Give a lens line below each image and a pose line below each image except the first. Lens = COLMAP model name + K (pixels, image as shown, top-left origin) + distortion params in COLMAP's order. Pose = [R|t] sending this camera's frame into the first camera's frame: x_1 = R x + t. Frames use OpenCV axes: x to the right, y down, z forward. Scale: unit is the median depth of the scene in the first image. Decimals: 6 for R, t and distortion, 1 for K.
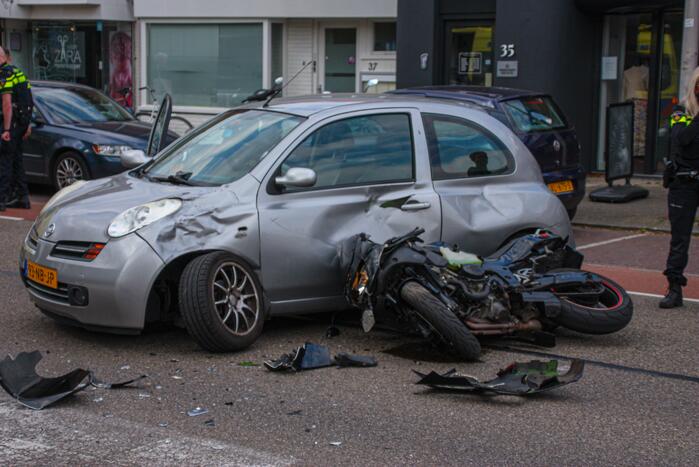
lens RADIAL K [[1454.8, 0, 349.5], [0, 1454.8, 233.5], [0, 0, 1]] dist [0.235694, 0.125919]
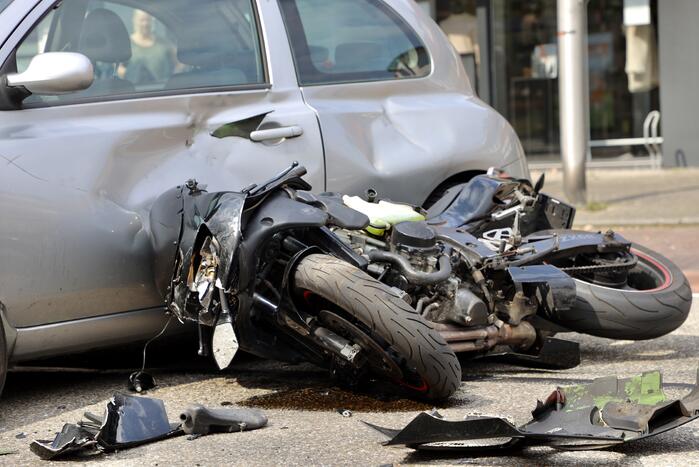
lens RADIAL K [[1836.7, 0, 349.5], [0, 1836.7, 233.5], [0, 0, 1]] dist [0.651993, 0.149774]
pose [[0.978776, -0.075230, 0.190627, -0.063195], [0.084874, 0.995466, -0.042930, 0.051976], [-0.186533, 0.058198, 0.980723, 0.359319]]
